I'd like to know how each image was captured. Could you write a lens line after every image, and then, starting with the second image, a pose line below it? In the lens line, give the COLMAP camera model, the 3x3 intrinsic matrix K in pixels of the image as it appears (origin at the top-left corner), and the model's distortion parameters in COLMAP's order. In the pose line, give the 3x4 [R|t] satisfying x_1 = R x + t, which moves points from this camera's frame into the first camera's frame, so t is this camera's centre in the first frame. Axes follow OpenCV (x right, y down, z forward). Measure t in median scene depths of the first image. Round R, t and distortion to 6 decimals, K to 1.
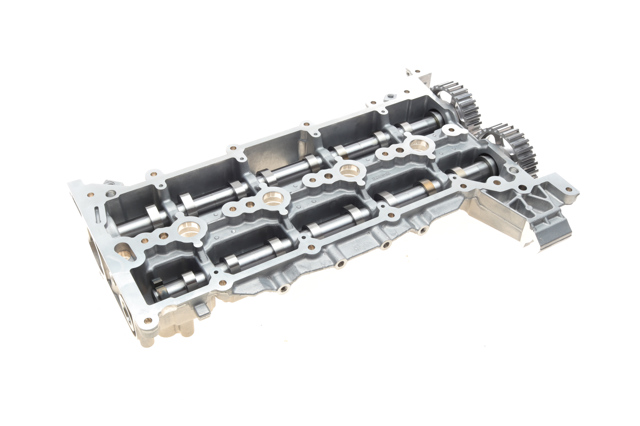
lens RADIAL K [[720.2, 0, 318.9], [0, 720.2, 212.9], [0, 0, 1]] dist [0.012411, 0.000000]
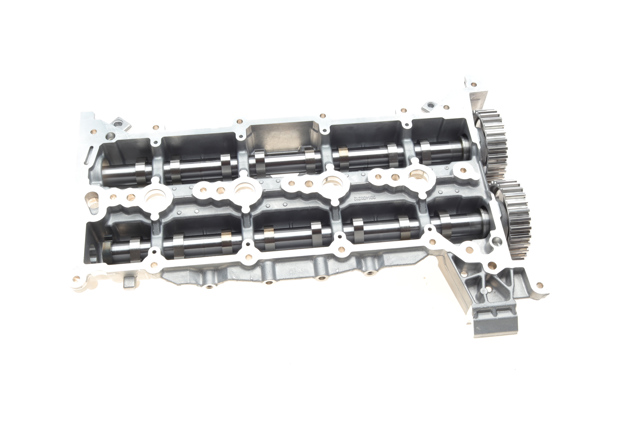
lens RADIAL K [[720.2, 0, 320.7], [0, 720.2, 212.9], [0, 0, 1]] dist [0.012411, 0.000000]
pose [[0.912321, 0.346884, -0.217584, 0.262205], [-0.282640, 0.917952, 0.278351, -0.300594], [0.296287, -0.192447, 0.935510, 0.066512]]
